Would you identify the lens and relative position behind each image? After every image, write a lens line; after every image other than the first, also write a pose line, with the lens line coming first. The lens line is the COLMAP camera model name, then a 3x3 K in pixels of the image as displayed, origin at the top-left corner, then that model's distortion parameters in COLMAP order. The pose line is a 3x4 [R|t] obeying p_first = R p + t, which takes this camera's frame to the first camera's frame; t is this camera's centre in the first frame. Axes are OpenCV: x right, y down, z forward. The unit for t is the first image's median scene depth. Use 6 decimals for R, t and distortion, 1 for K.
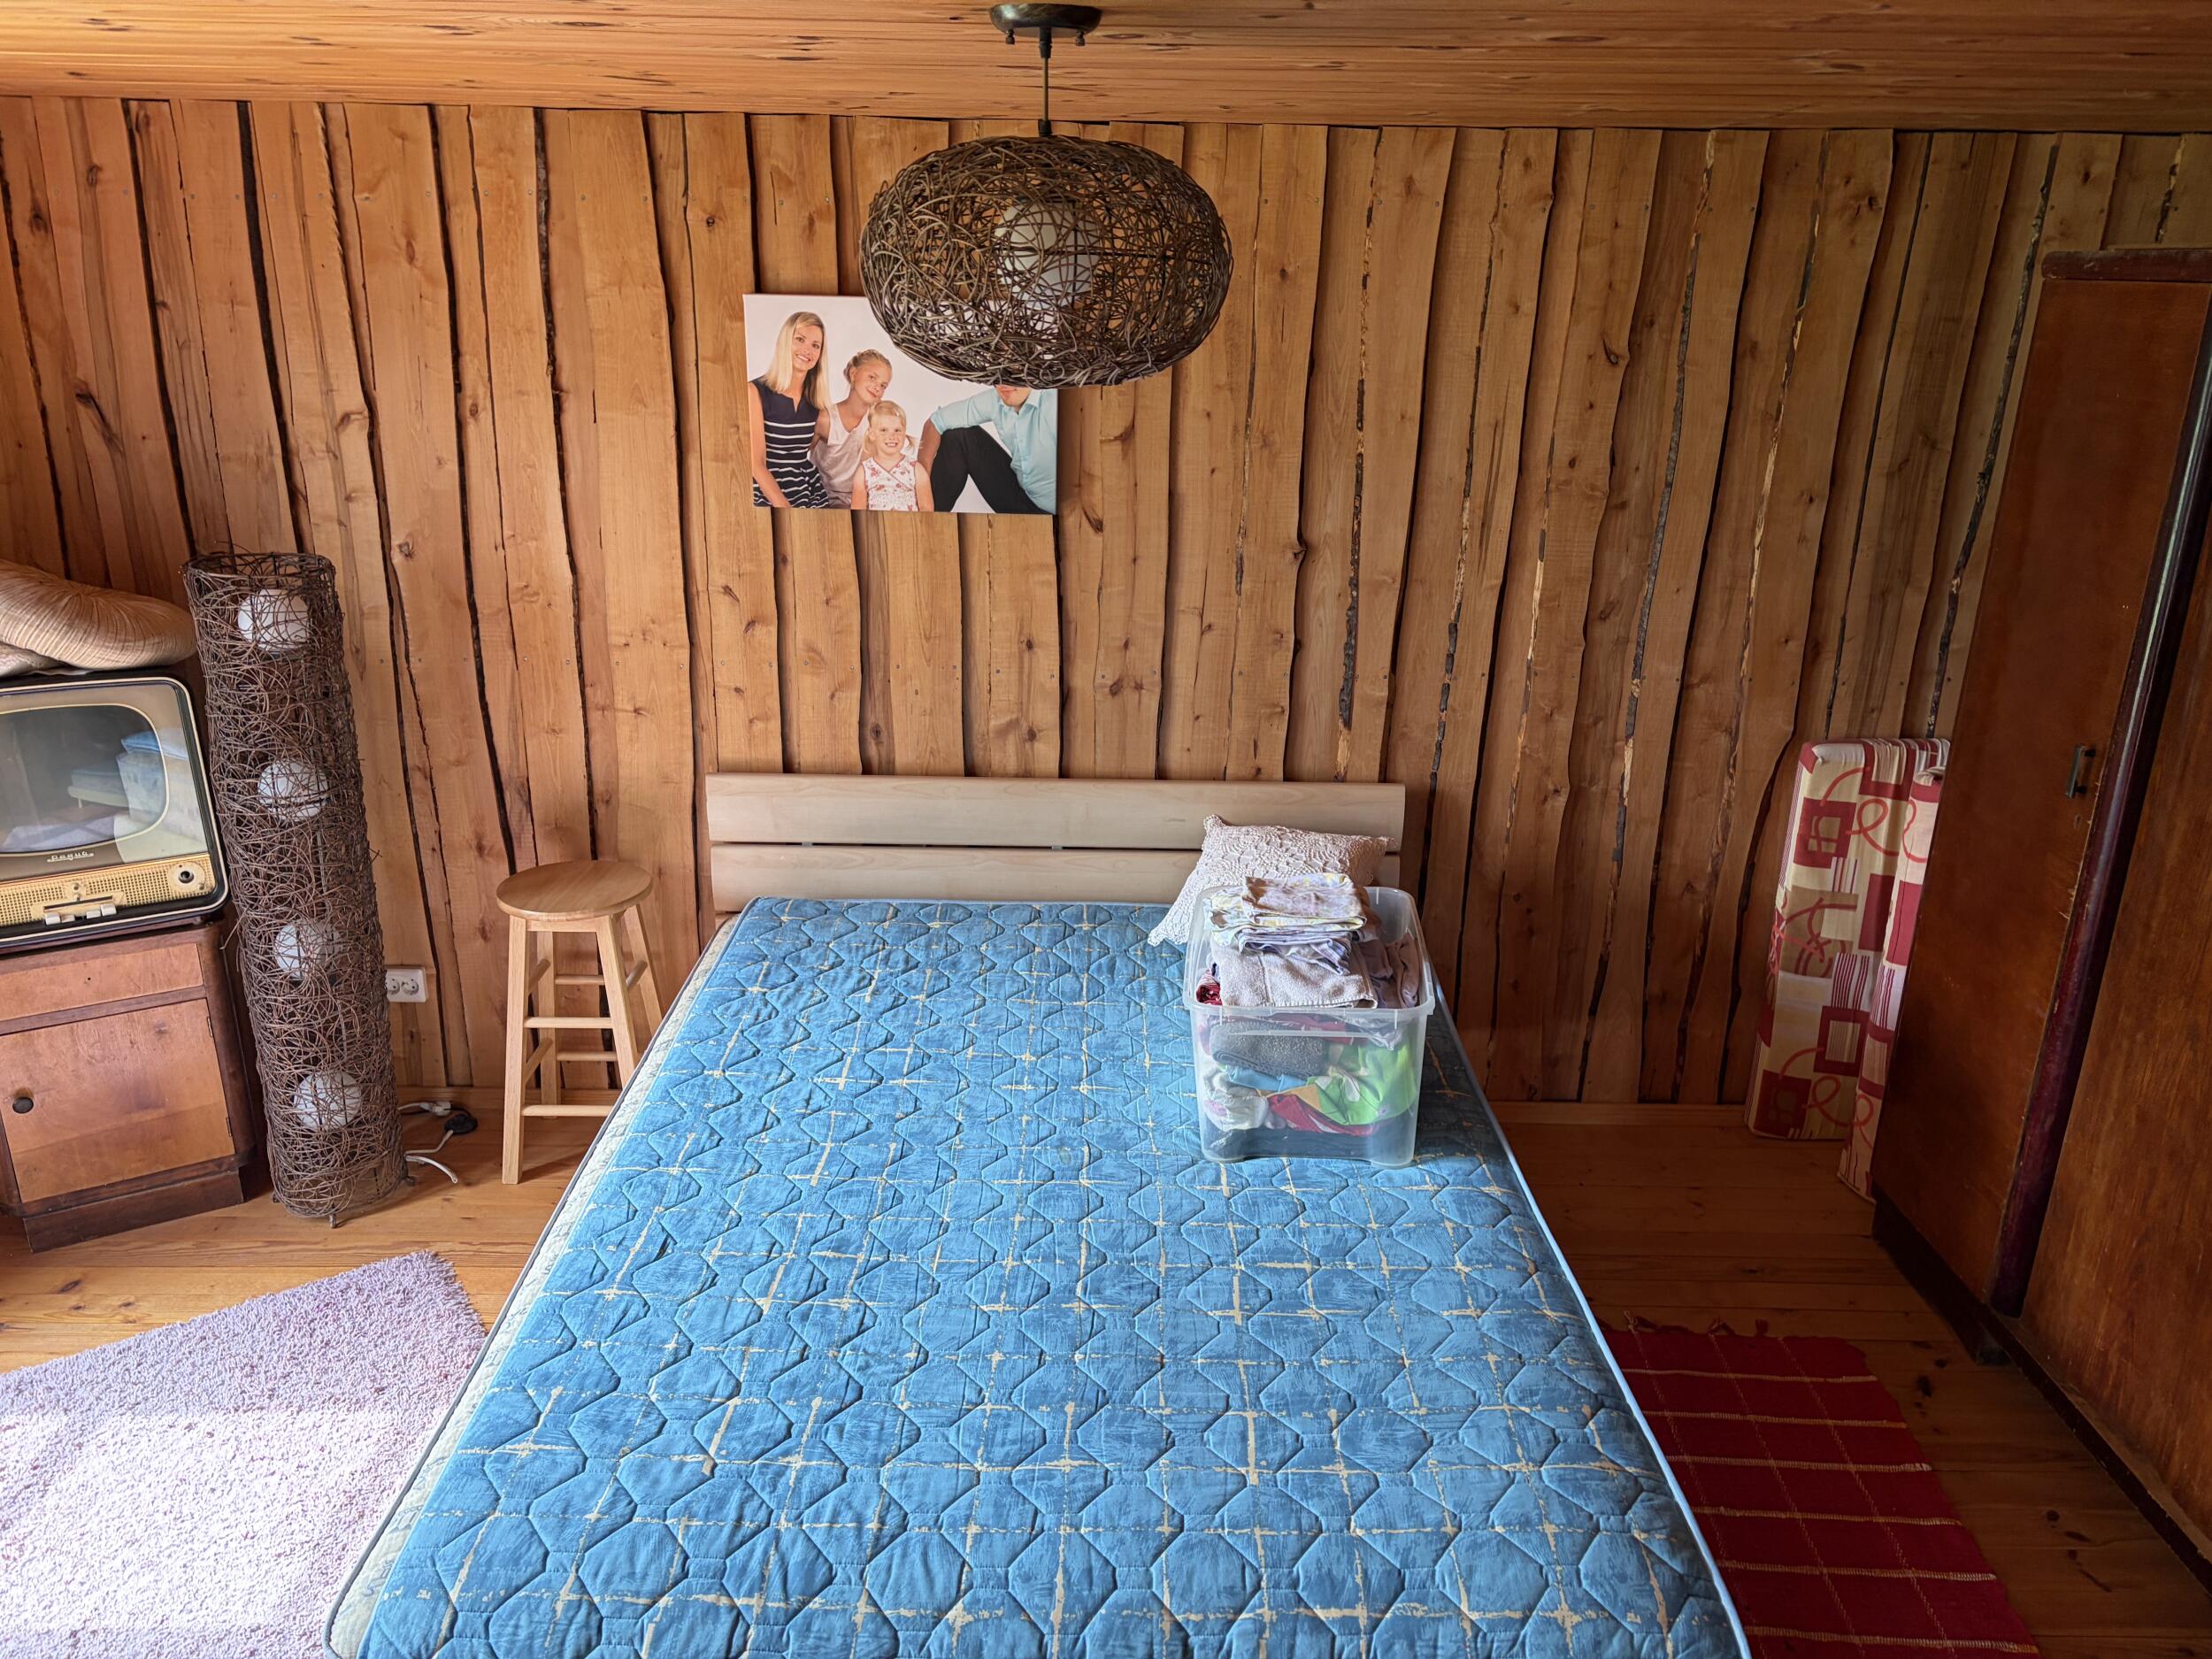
lens RADIAL K [[1624.5, 0, 1106.0], [0, 1624.5, 829.5], [0, 0, 1]] dist [-0.001321, 0.011942]
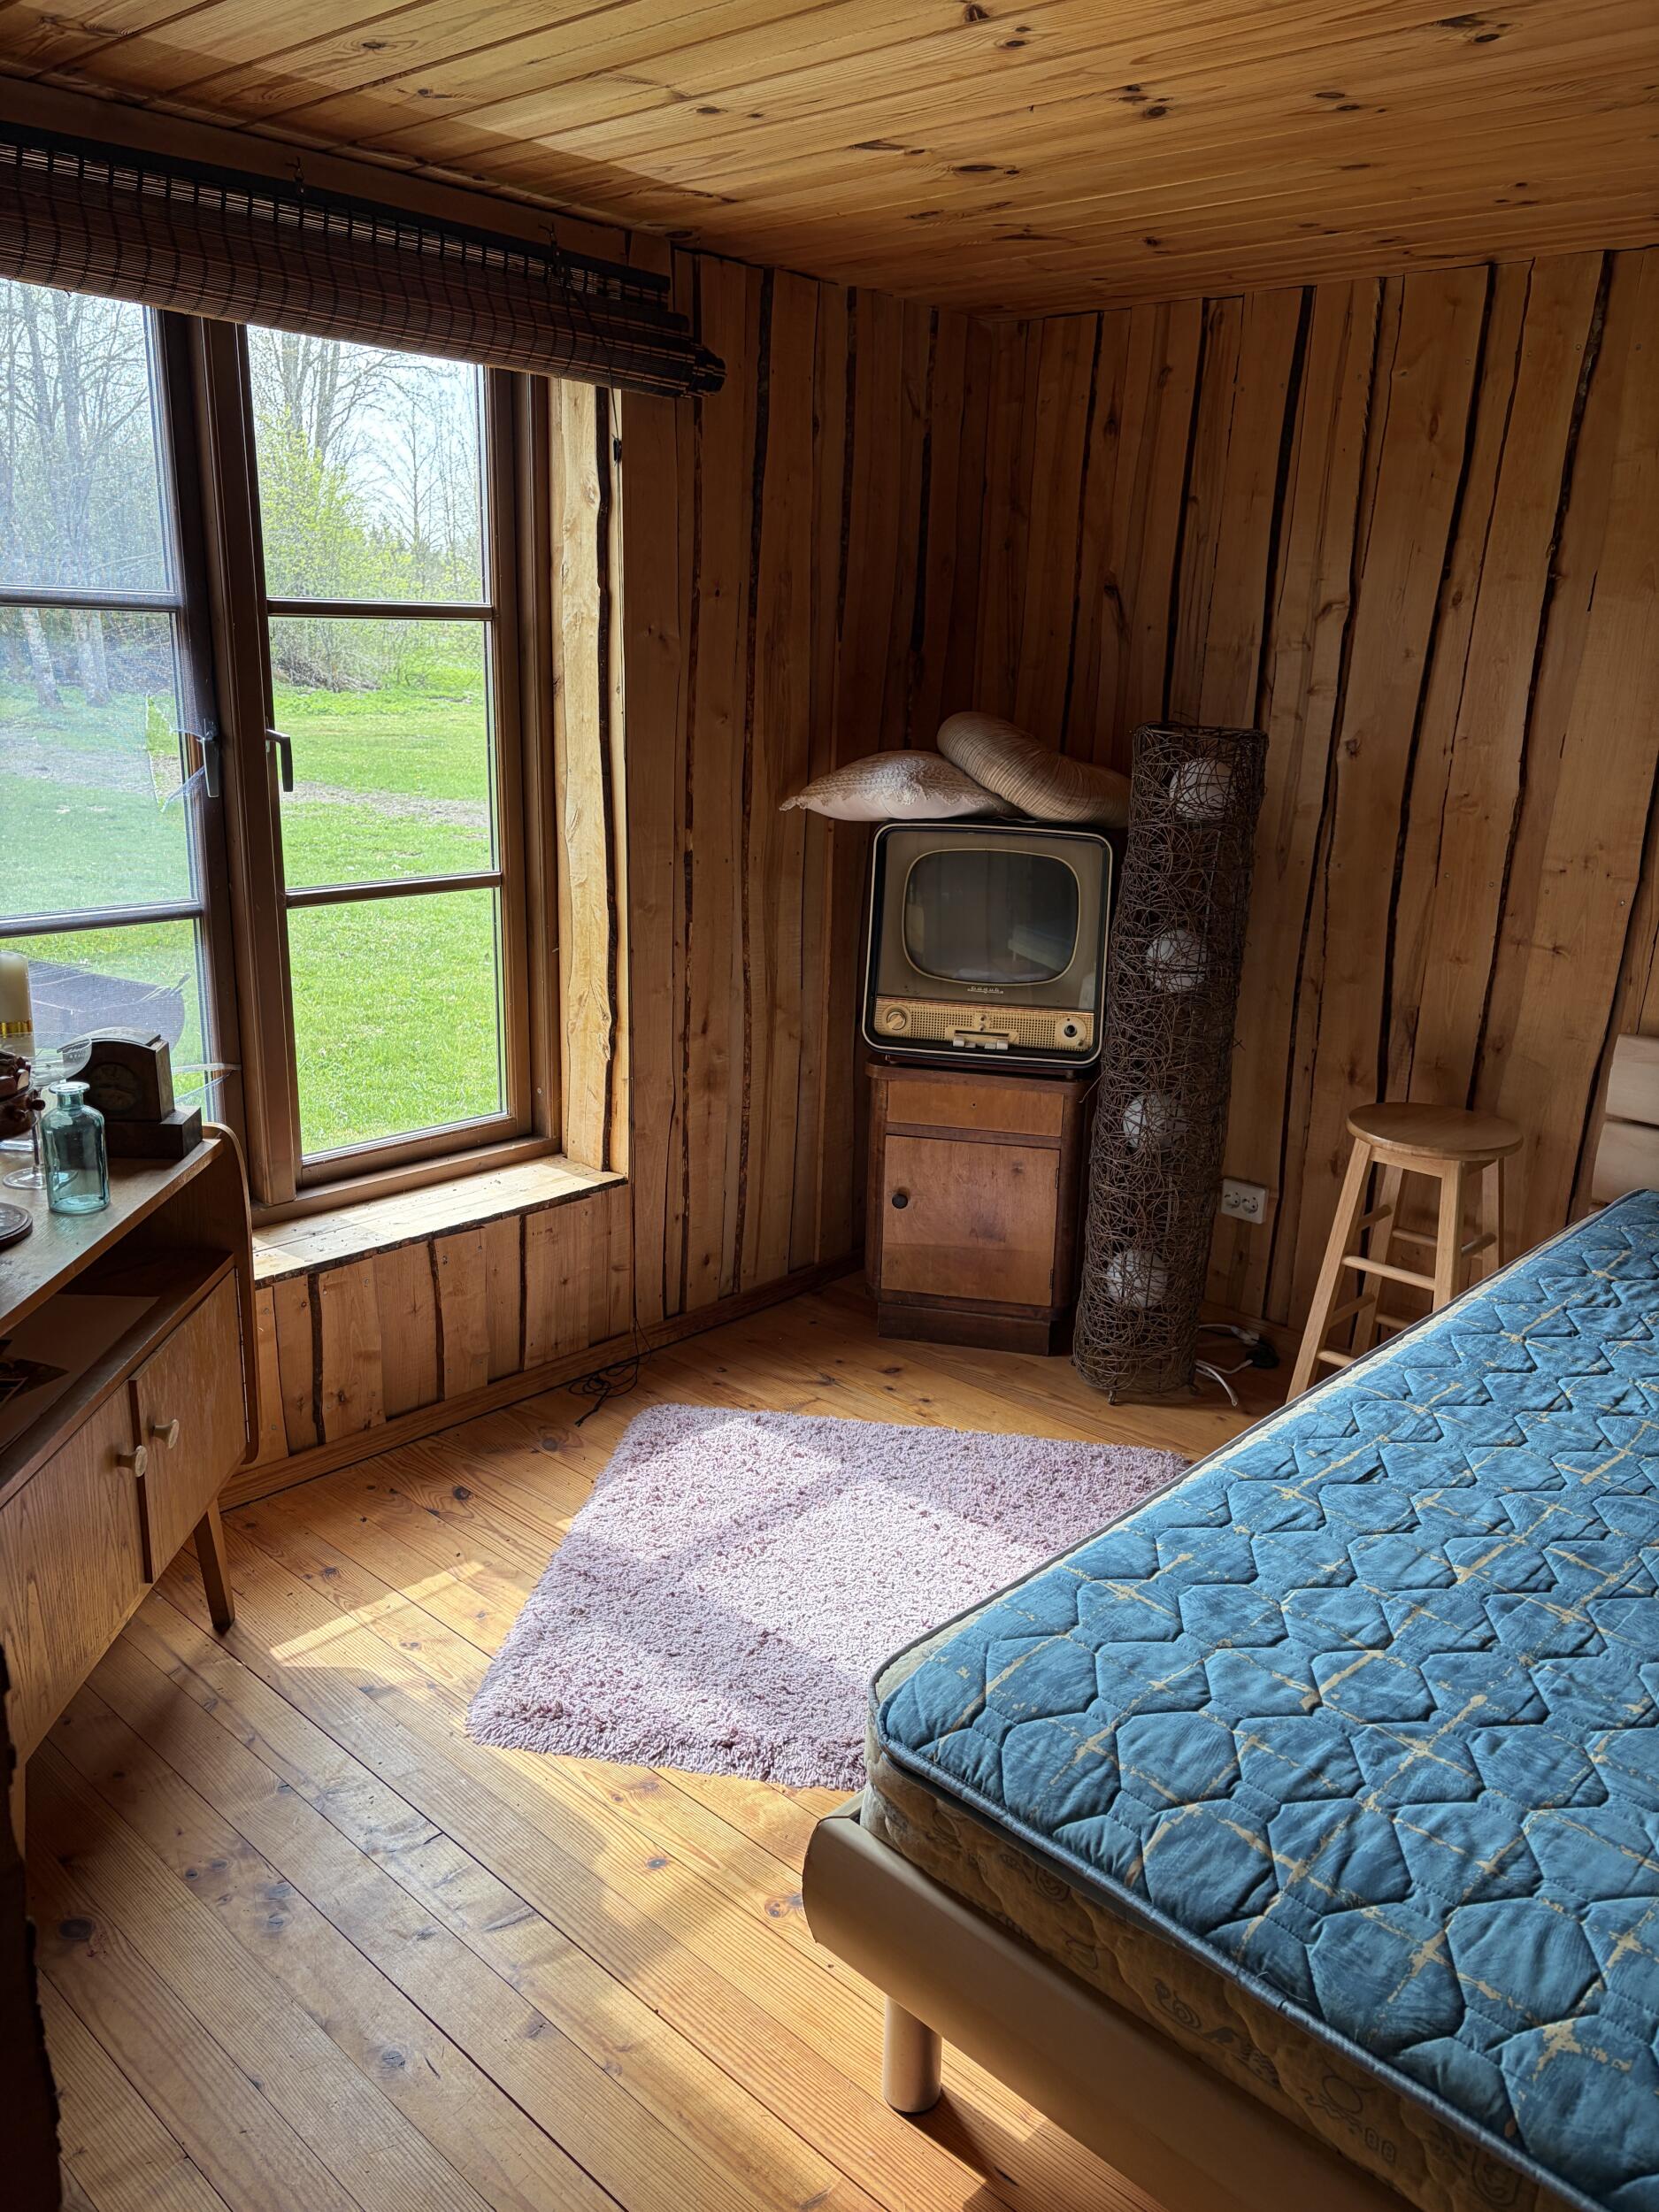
lens RADIAL K [[1655.0, 0, 829.5], [0, 1655.0, 1106.0], [0, 0, 1]] dist [0.028551, -0.040192]
pose [[0.728257, 0.207838, -0.653027, 0.028333], [-0.236654, 0.970552, 0.044978, 0.069228], [0.643145, 0.121786, 0.755998, 0.107944]]
